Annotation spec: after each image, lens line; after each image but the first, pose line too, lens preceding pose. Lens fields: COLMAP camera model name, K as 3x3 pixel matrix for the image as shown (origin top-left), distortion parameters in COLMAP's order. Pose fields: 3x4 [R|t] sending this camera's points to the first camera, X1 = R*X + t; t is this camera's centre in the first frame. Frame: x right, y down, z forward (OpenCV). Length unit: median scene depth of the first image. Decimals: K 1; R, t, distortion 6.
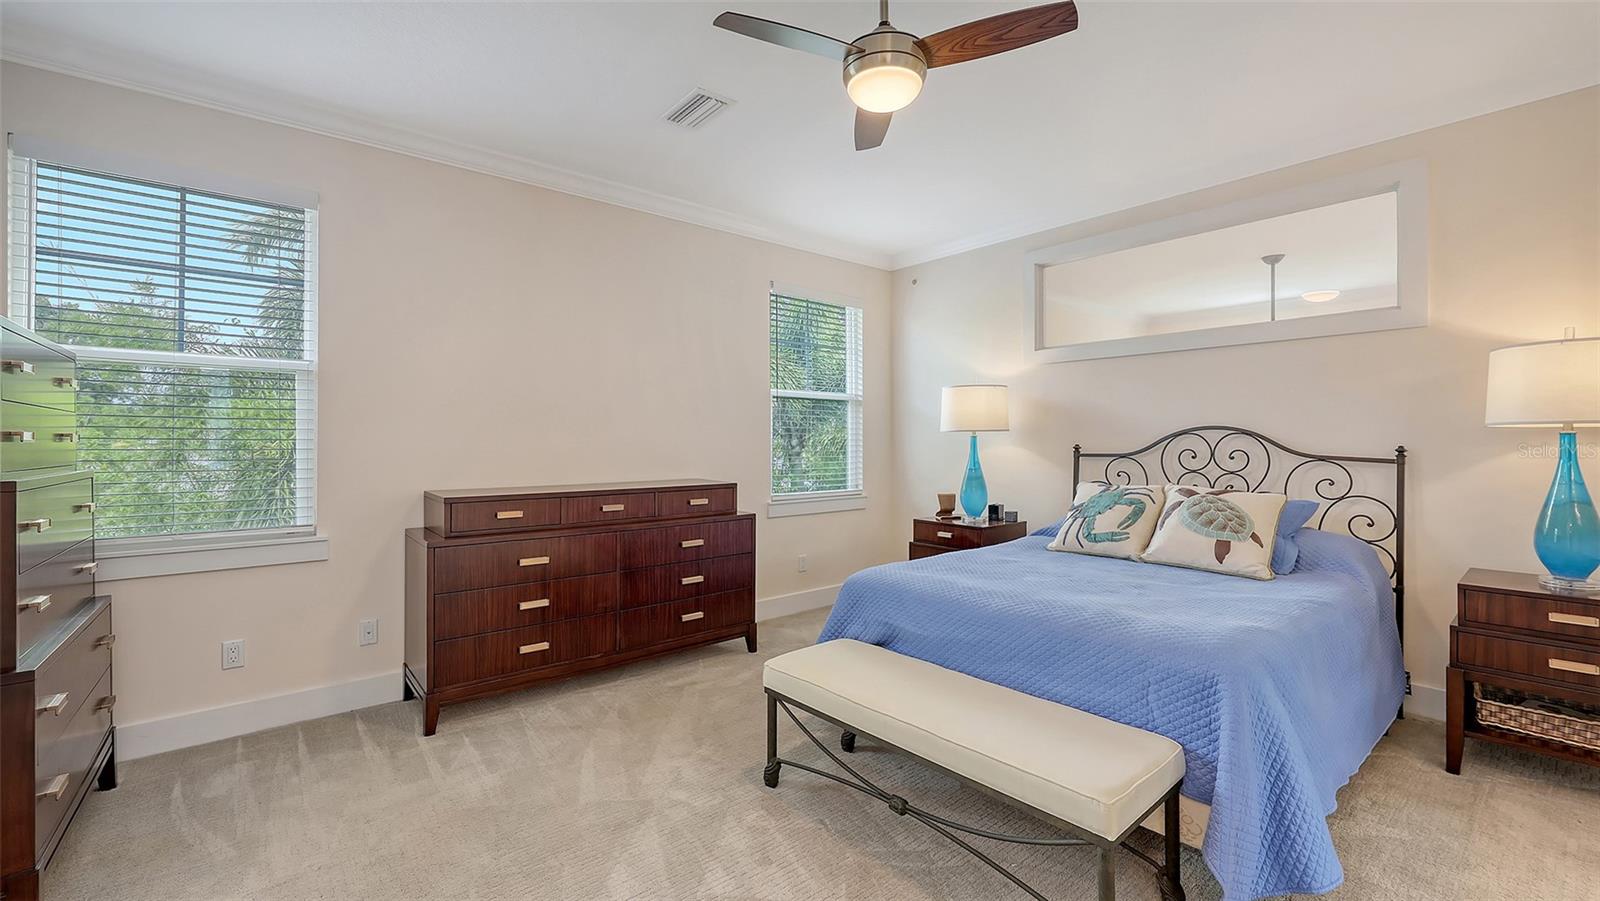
lens RADIAL K [[611.0, 0, 796.9], [0, 611.0, 447.0], [0, 0, 1]] dist [-0.002922, 0.000488]
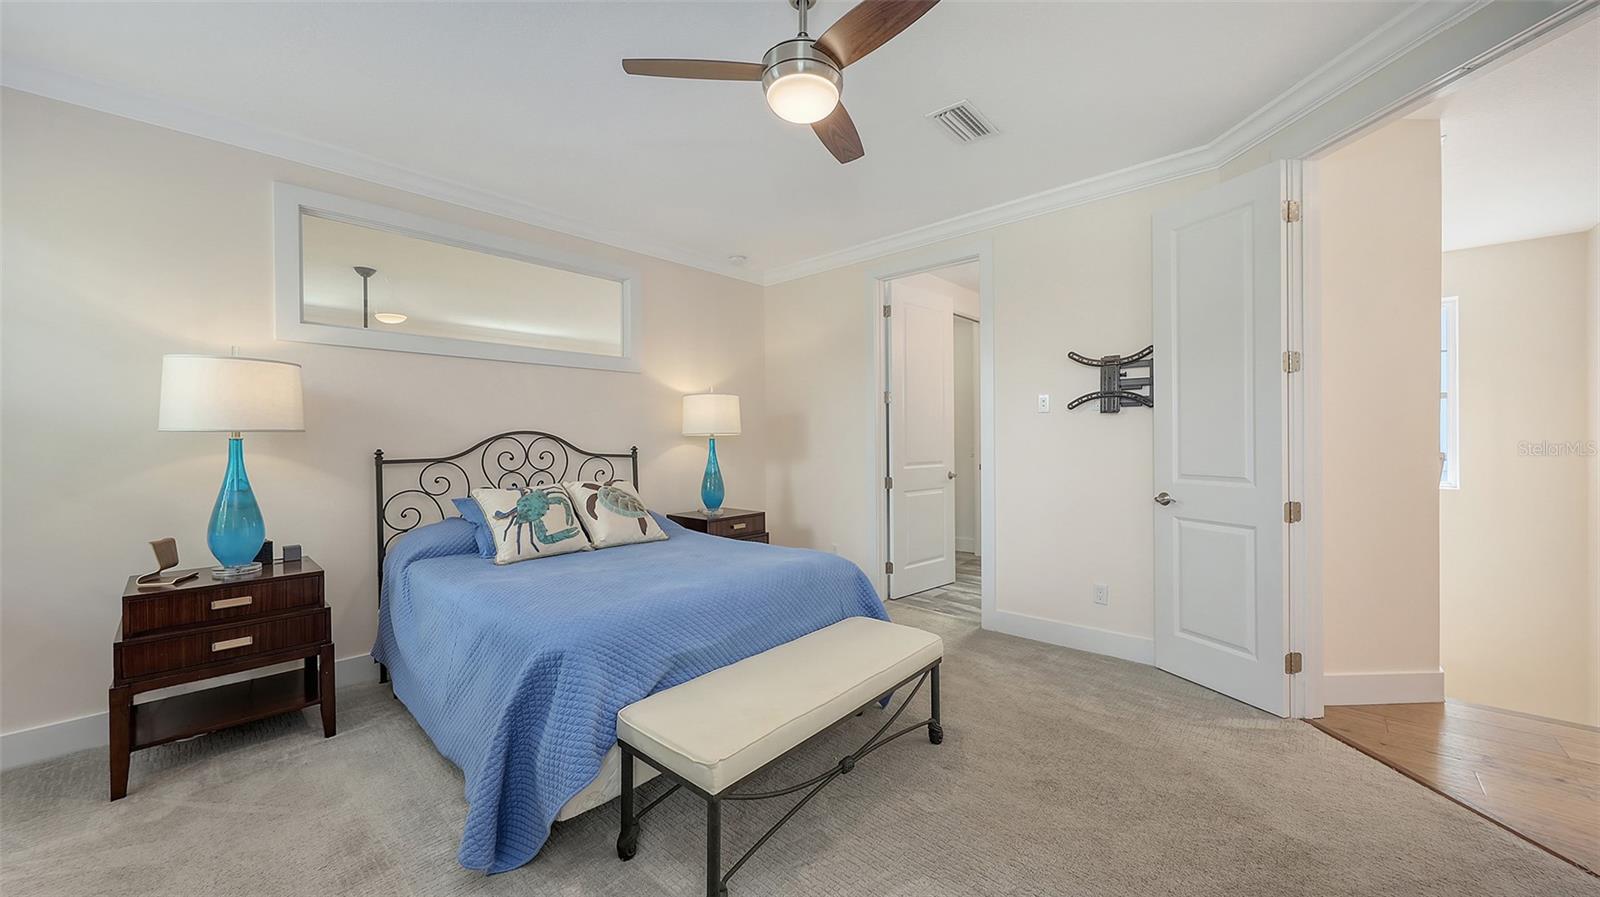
lens RADIAL K [[572.7, 0, 793.1], [0, 572.7, 445.6], [0, 0, 1]] dist [-0.002848, -0.000237]
pose [[-0.100292, -0.005491, 0.994943, -0.461291], [0.019092, 0.999790, 0.007442, -0.005913], [-0.994775, 0.019742, -0.100166, 0.633201]]
